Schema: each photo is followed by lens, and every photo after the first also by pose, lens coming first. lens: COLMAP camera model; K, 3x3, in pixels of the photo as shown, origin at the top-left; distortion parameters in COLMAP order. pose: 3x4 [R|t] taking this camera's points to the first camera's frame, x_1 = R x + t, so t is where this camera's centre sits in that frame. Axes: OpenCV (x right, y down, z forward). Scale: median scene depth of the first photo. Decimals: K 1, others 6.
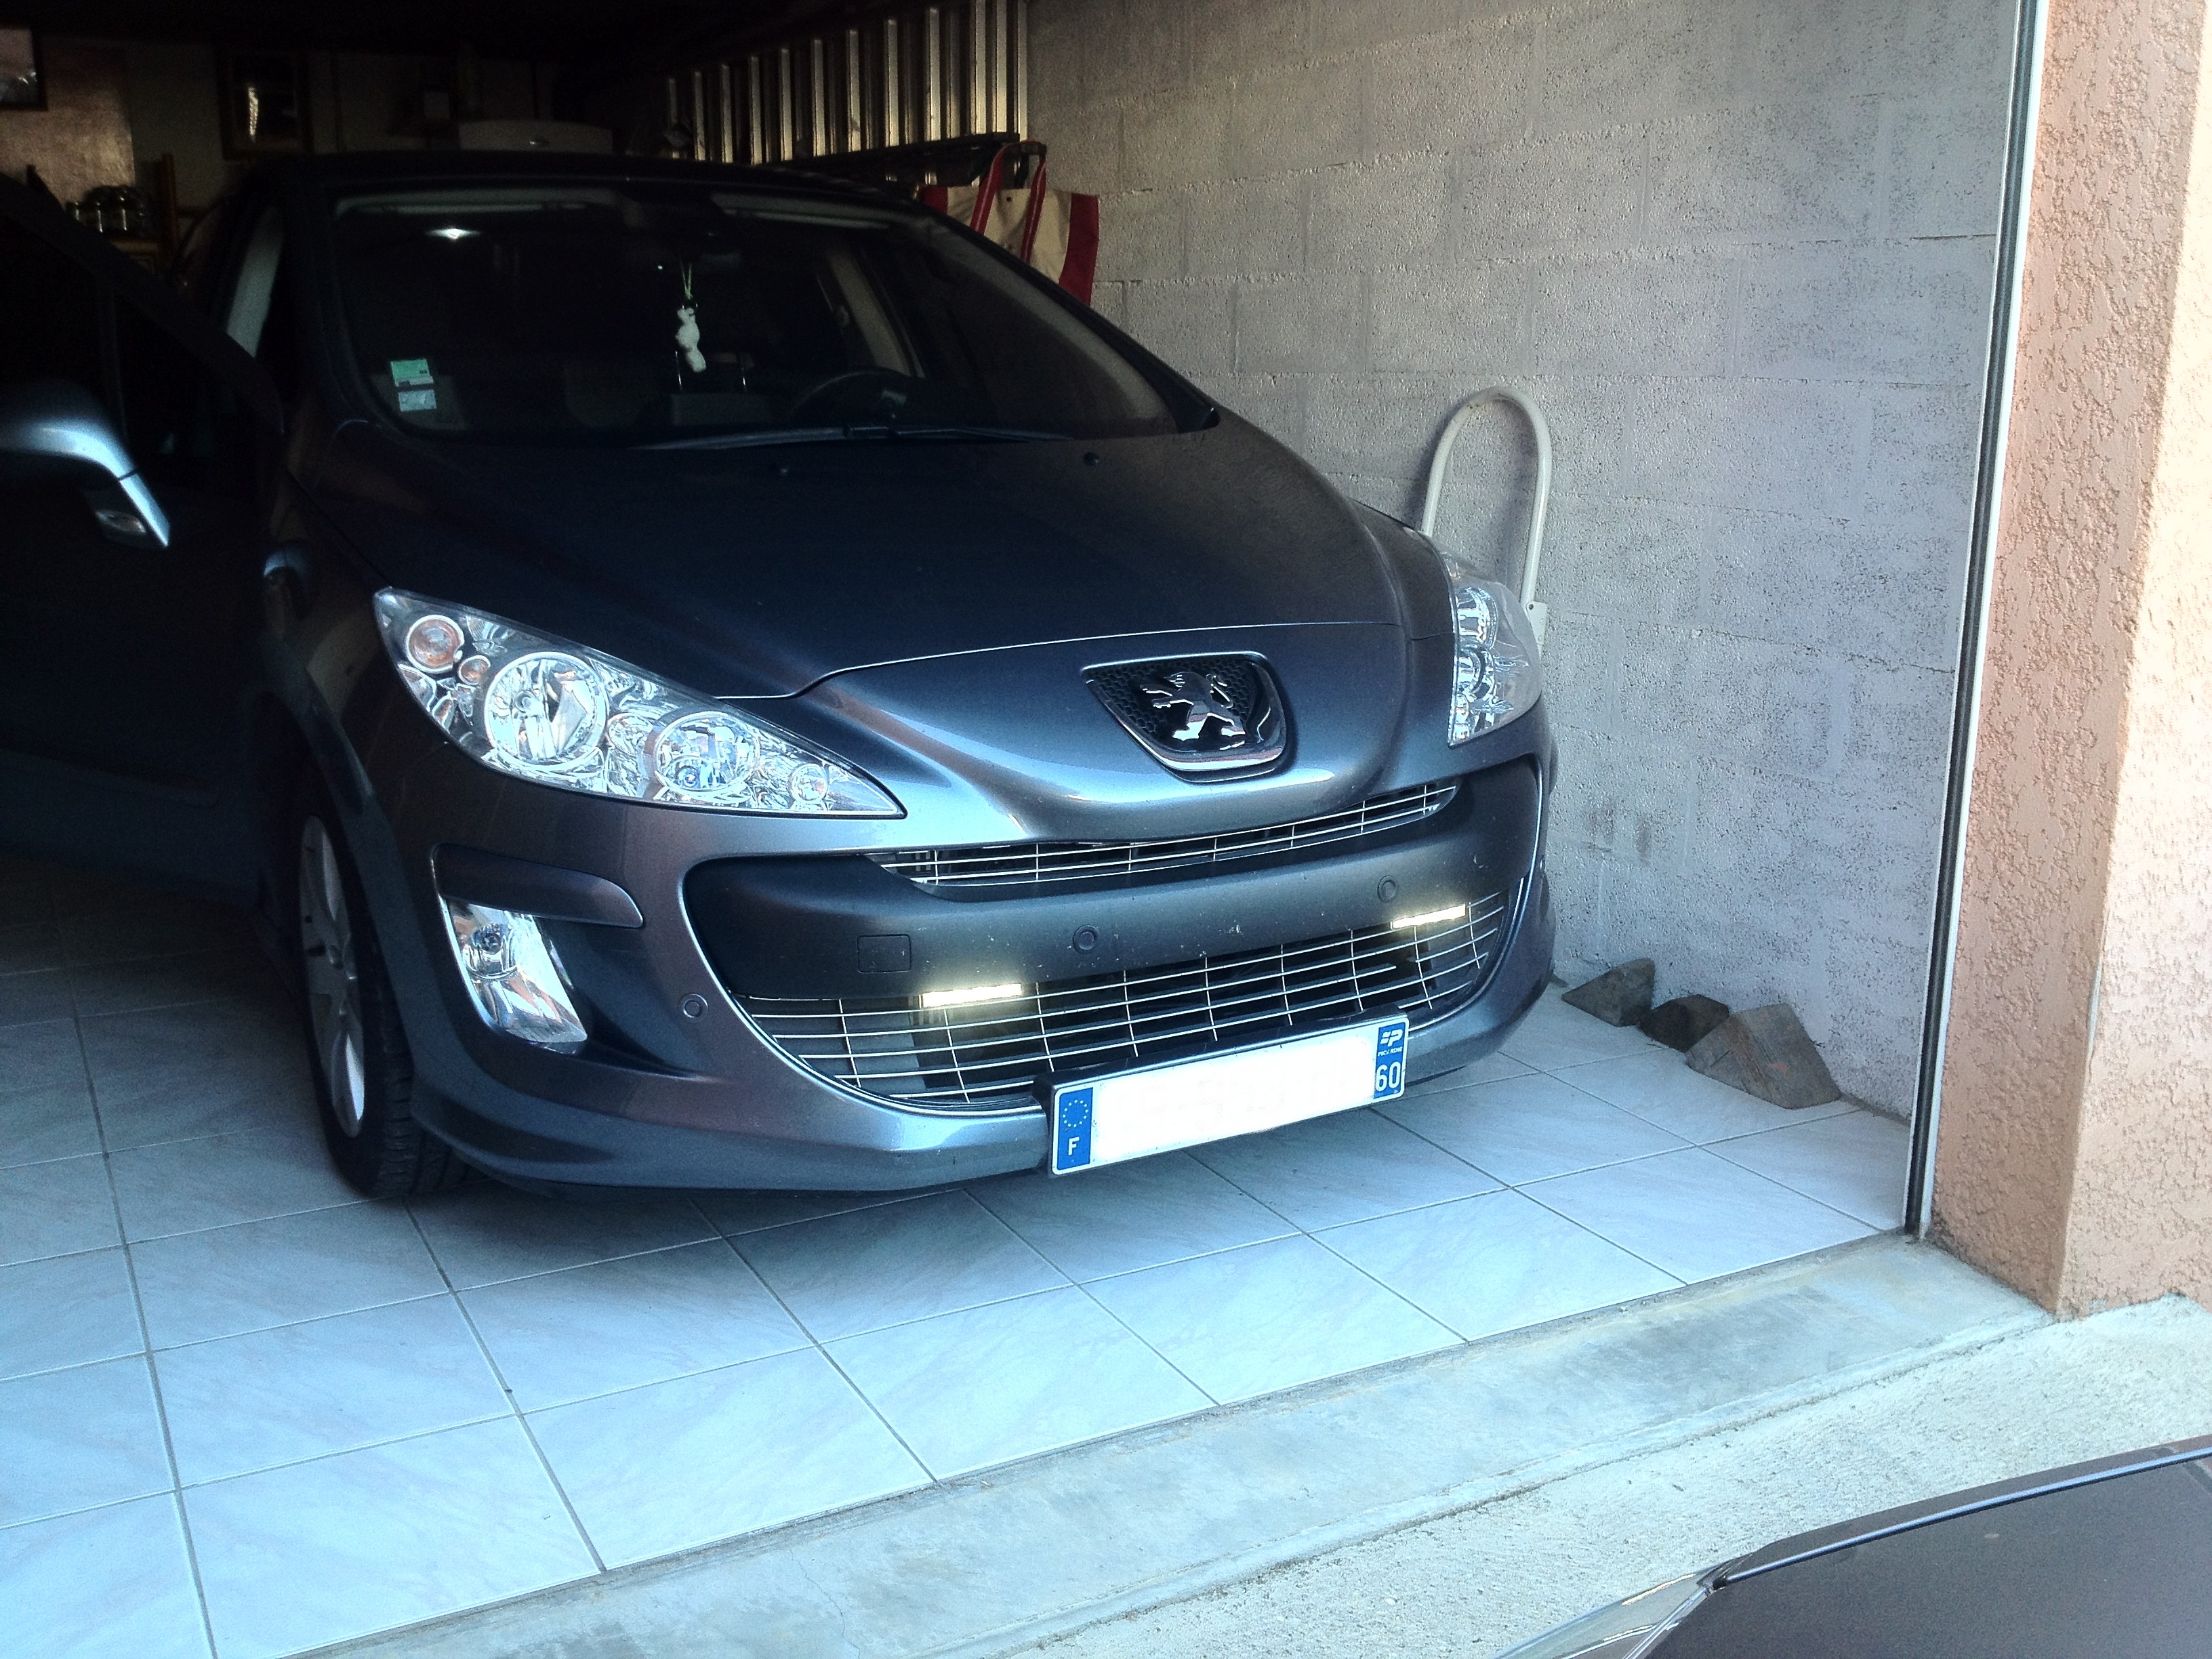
lens RADIAL K [[2180.2, 0, 1099.3], [0, 2180.2, 824.2], [0, 0, 1]] dist [0.125822, -0.348307]
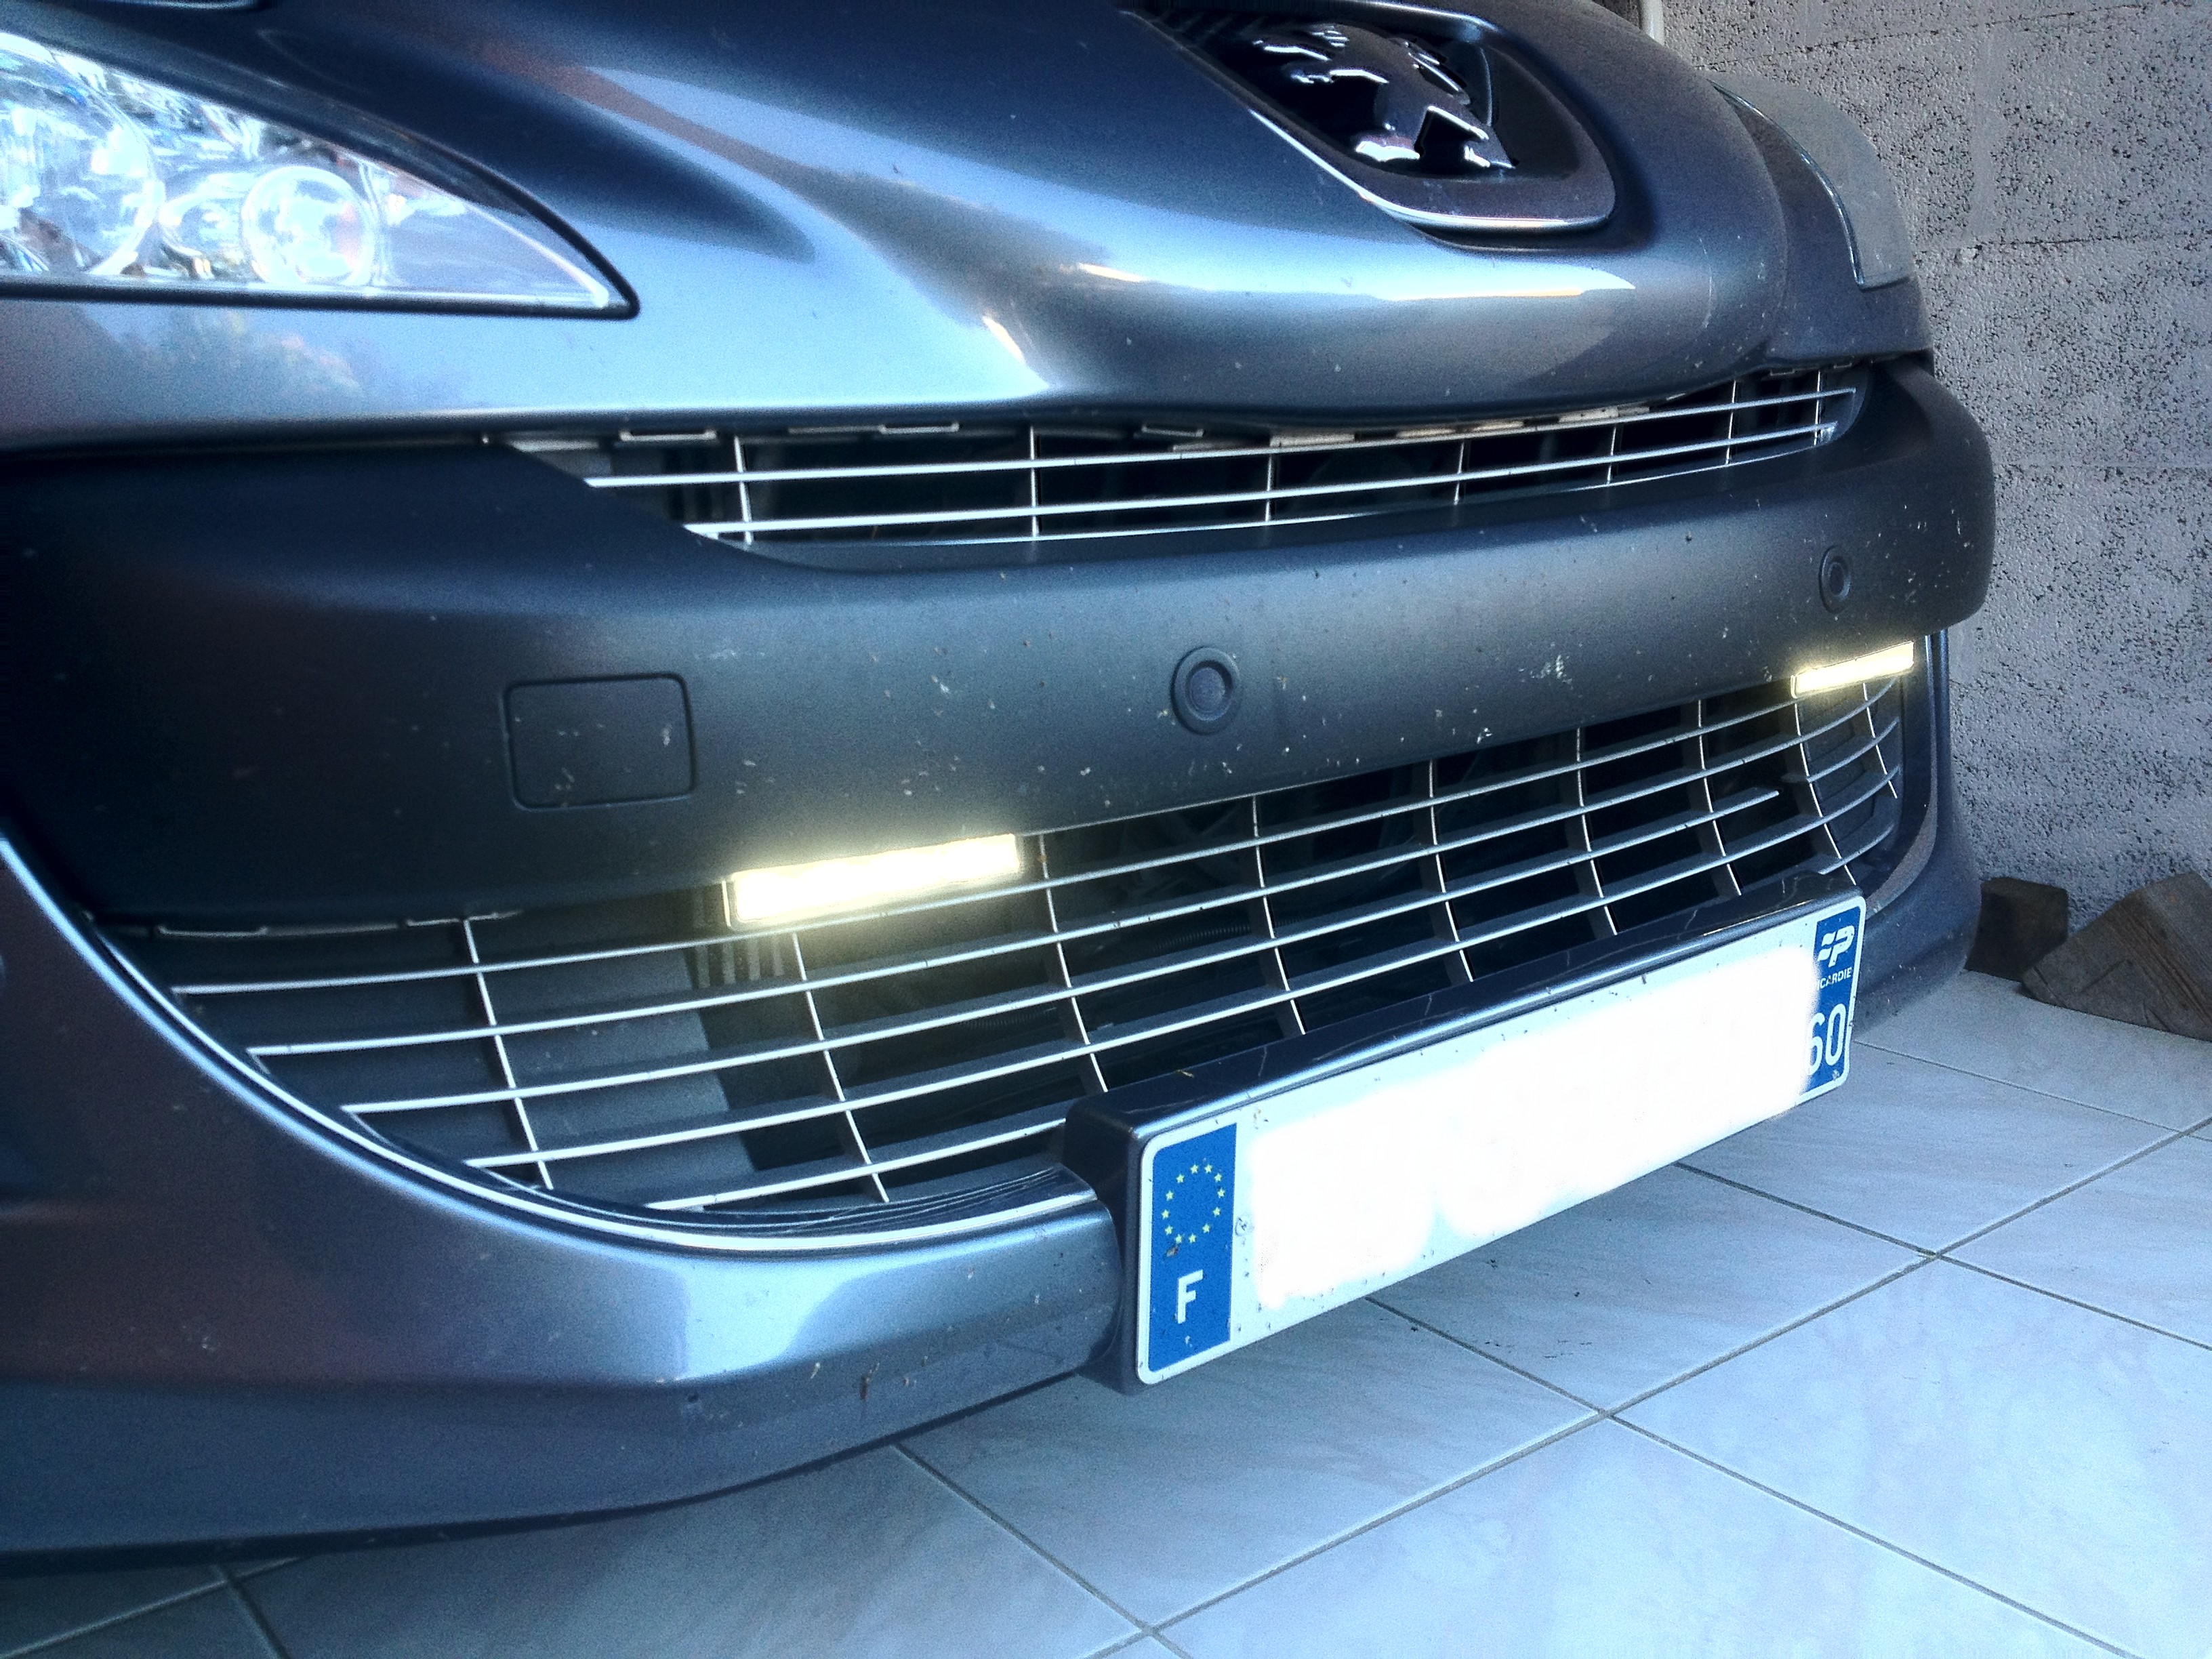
lens RADIAL K [[2180.2, 0, 1099.3], [0, 2180.2, 824.2], [0, 0, 1]] dist [0.125822, -0.348307]
pose [[0.987077, -0.068952, 0.144652, -0.070796], [0.070701, 0.997473, -0.006980, 0.072735], [-0.143805, 0.017117, 0.989458, 0.649469]]
